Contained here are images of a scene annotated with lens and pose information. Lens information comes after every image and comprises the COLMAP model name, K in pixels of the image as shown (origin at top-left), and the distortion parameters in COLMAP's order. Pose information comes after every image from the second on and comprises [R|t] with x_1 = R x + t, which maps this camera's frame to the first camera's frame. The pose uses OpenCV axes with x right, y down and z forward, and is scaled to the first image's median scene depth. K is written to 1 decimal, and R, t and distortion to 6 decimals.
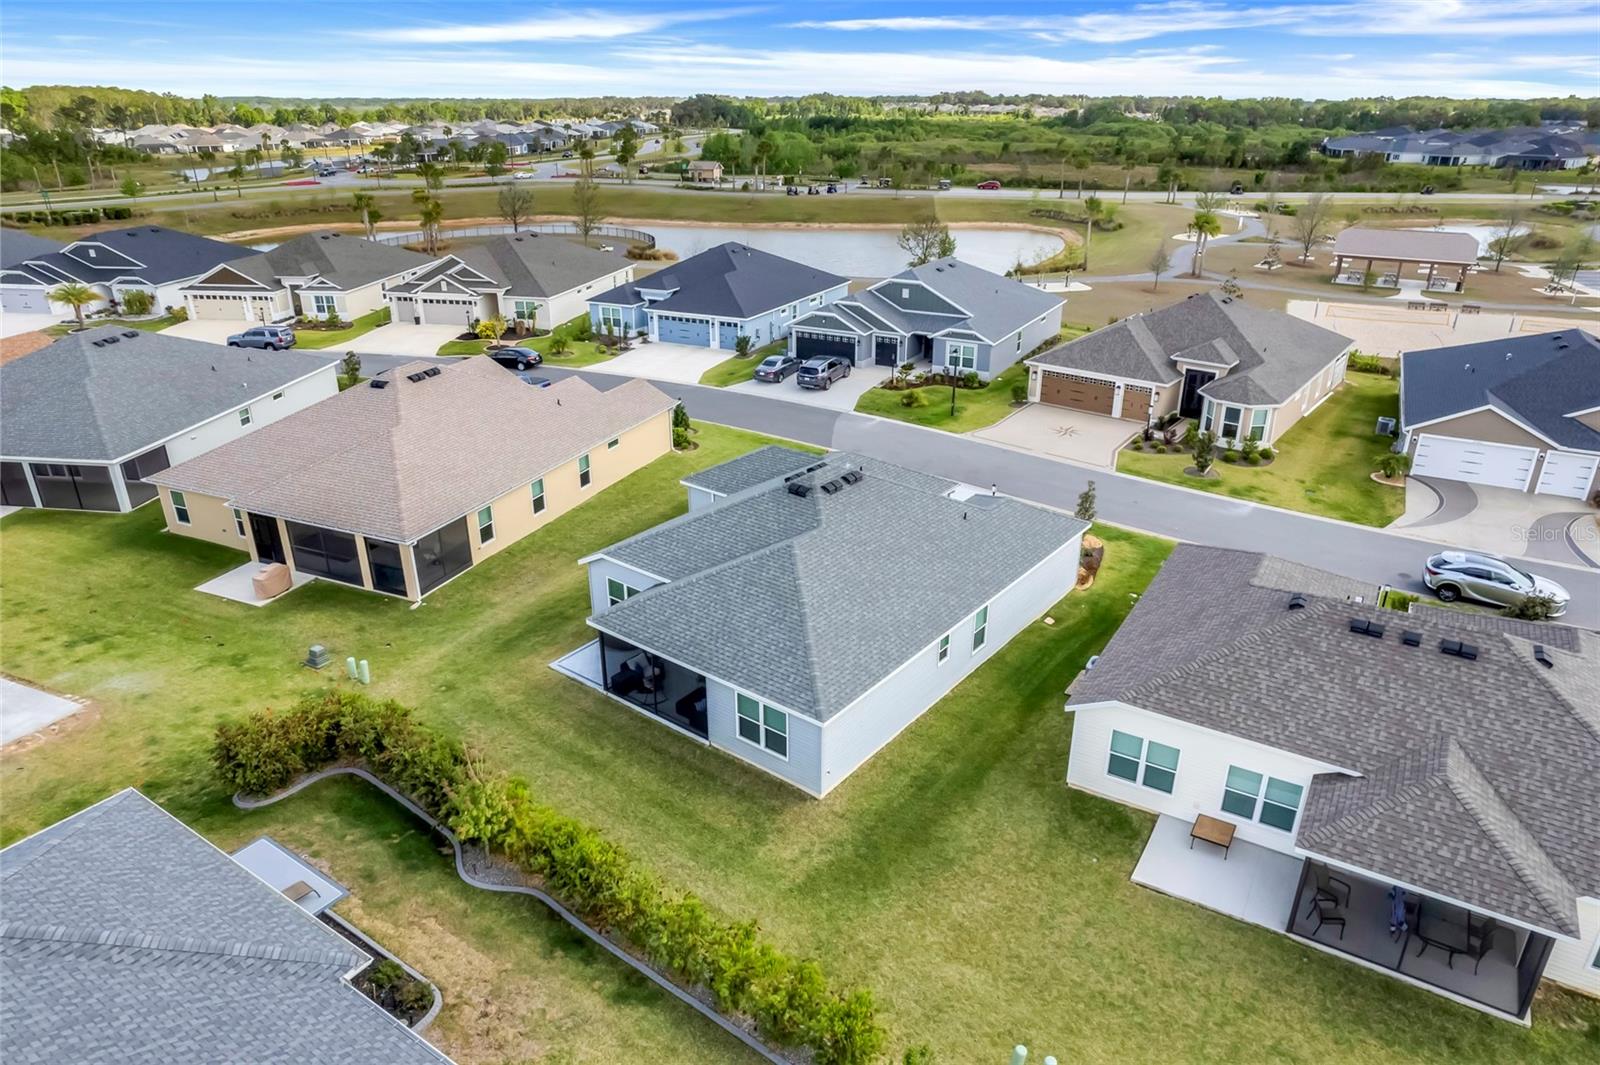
lens RADIAL K [[1015.6, 0, 810.1], [0, 1015.6, 546.4], [0, 0, 1]] dist [-0.071774, 0.059774]
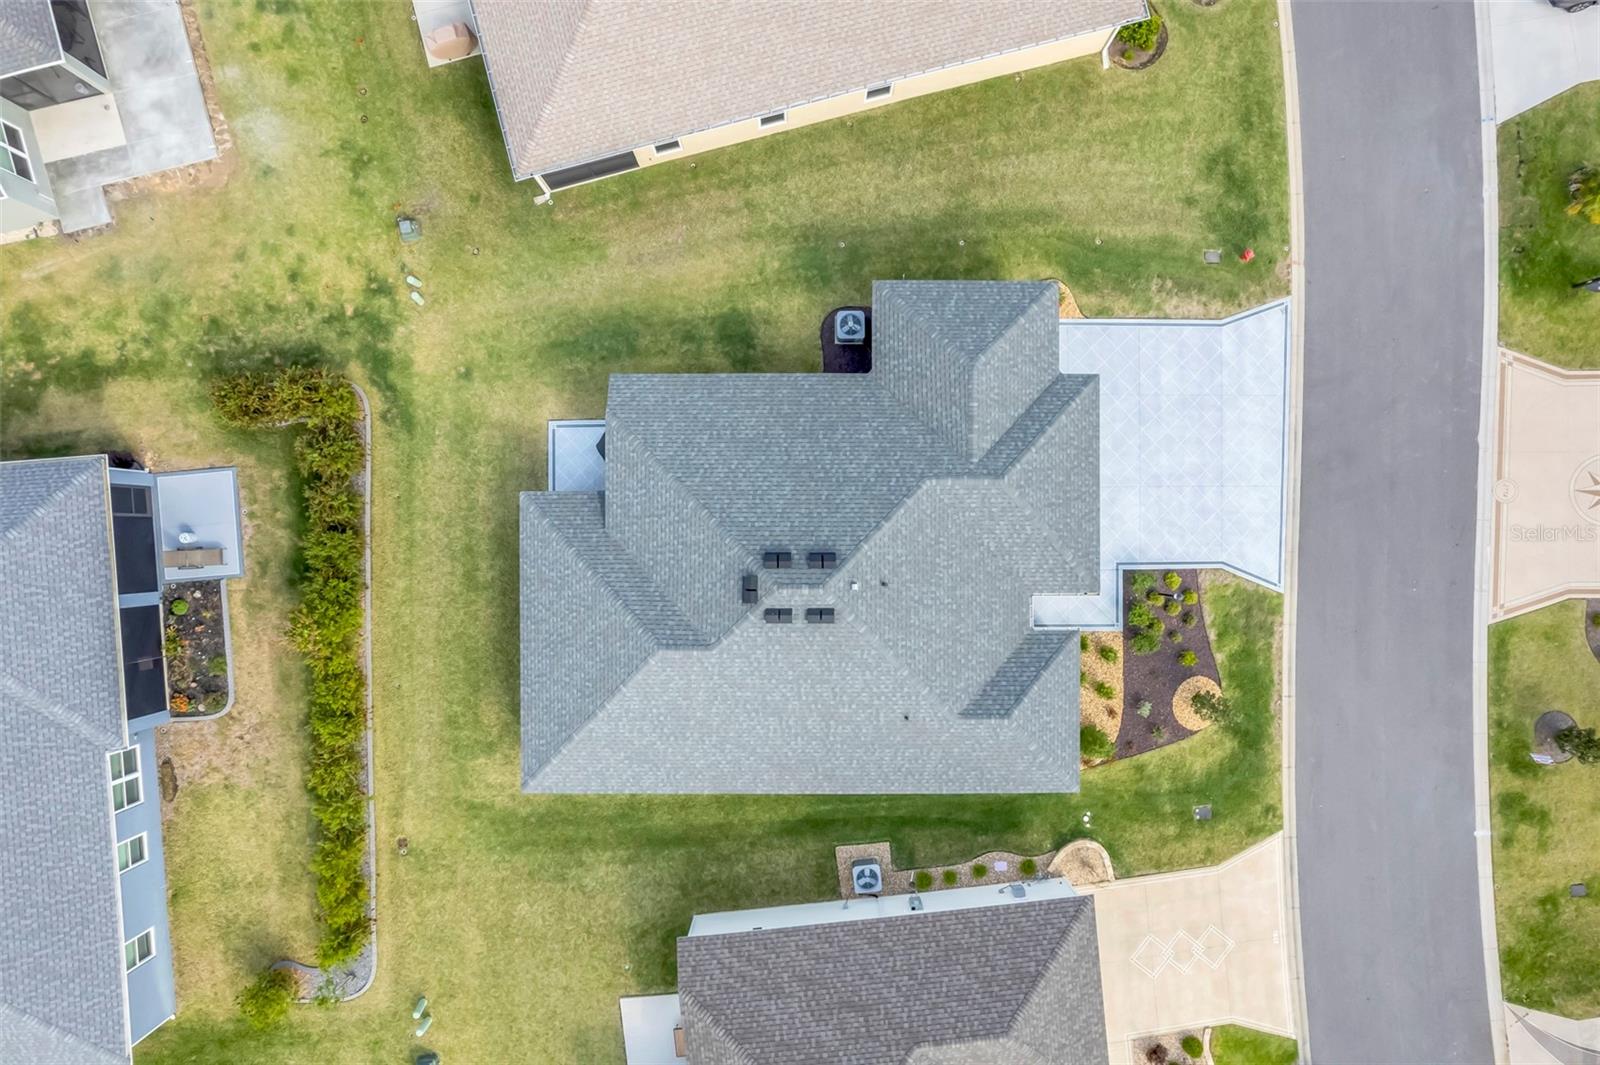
lens RADIAL K [[1015.6, 0, 809.6], [0, 1015.6, 535.6], [0, 0, 1]] dist [-0.071774, 0.059774]
pose [[0.609020, 0.793154, 0.001006, -0.009190], [-0.326550, 0.249584, 0.911632, -0.471202], [0.722814, -0.555531, 0.411006, 0.402967]]
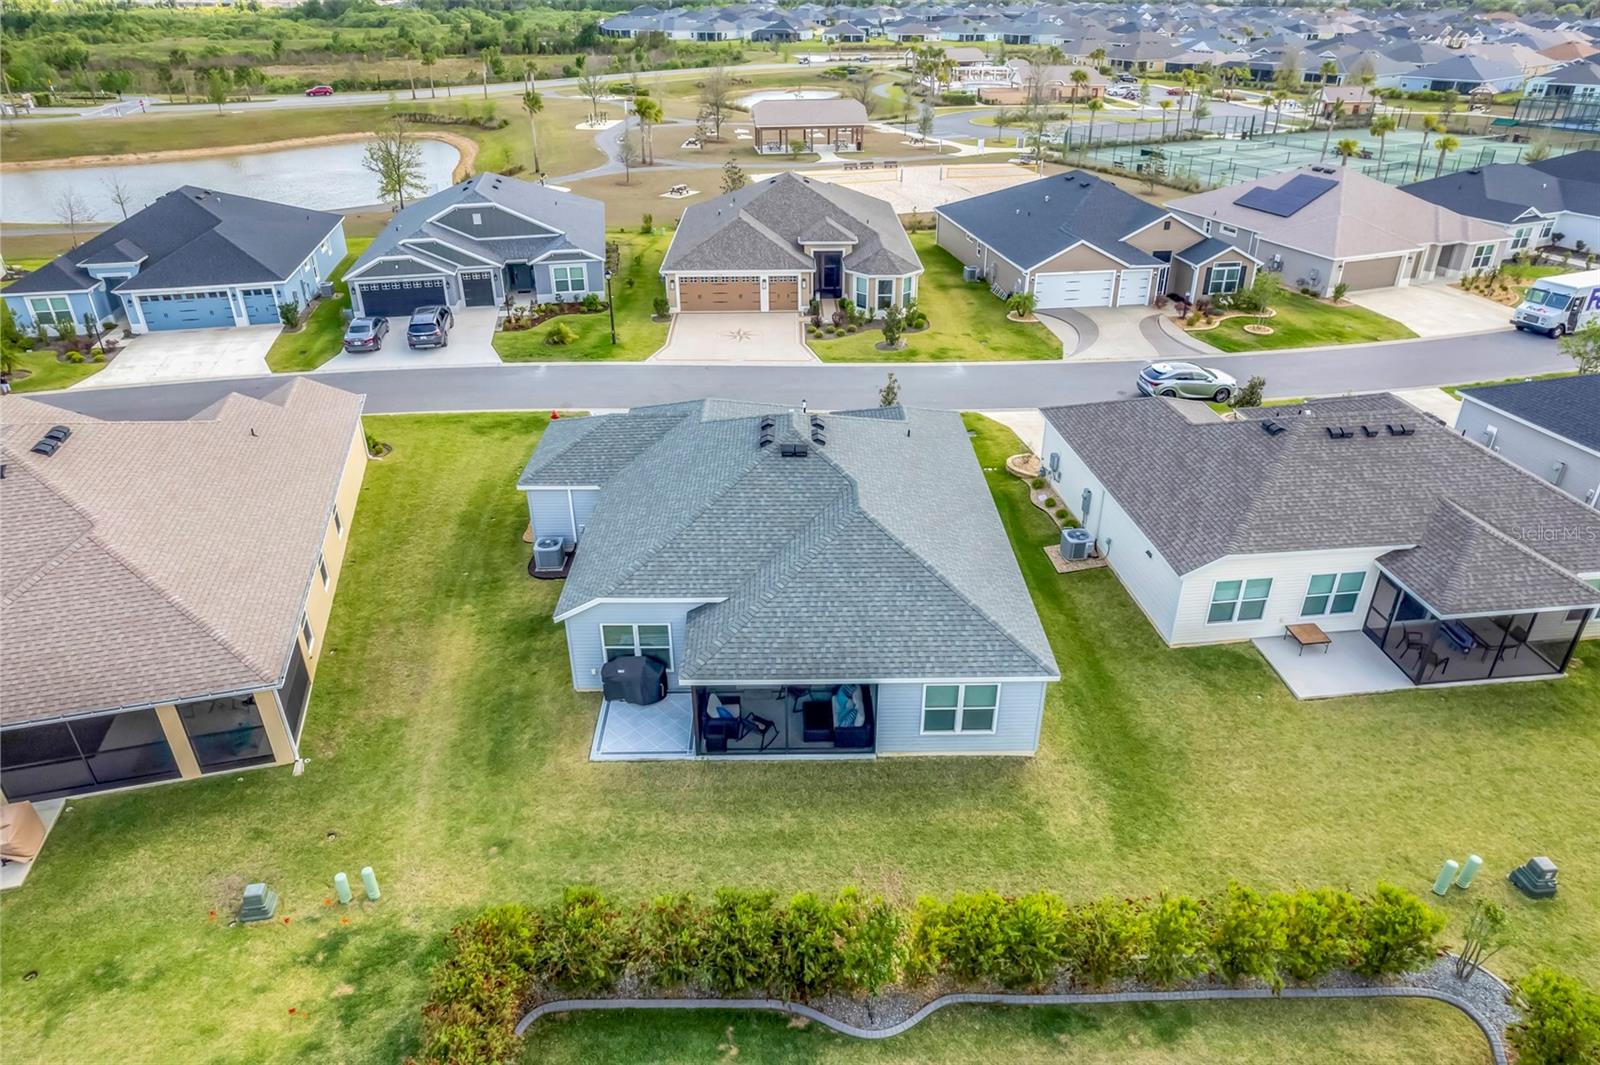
lens RADIAL K [[1015.6, 0, 807.6], [0, 1015.6, 535.4], [0, 0, 1]] dist [-0.071774, 0.059774]
pose [[0.784013, -0.303683, 0.541387, -0.276034], [0.257058, 0.952697, 0.162141, -0.069581], [-0.565018, 0.012047, 0.824991, 0.157320]]
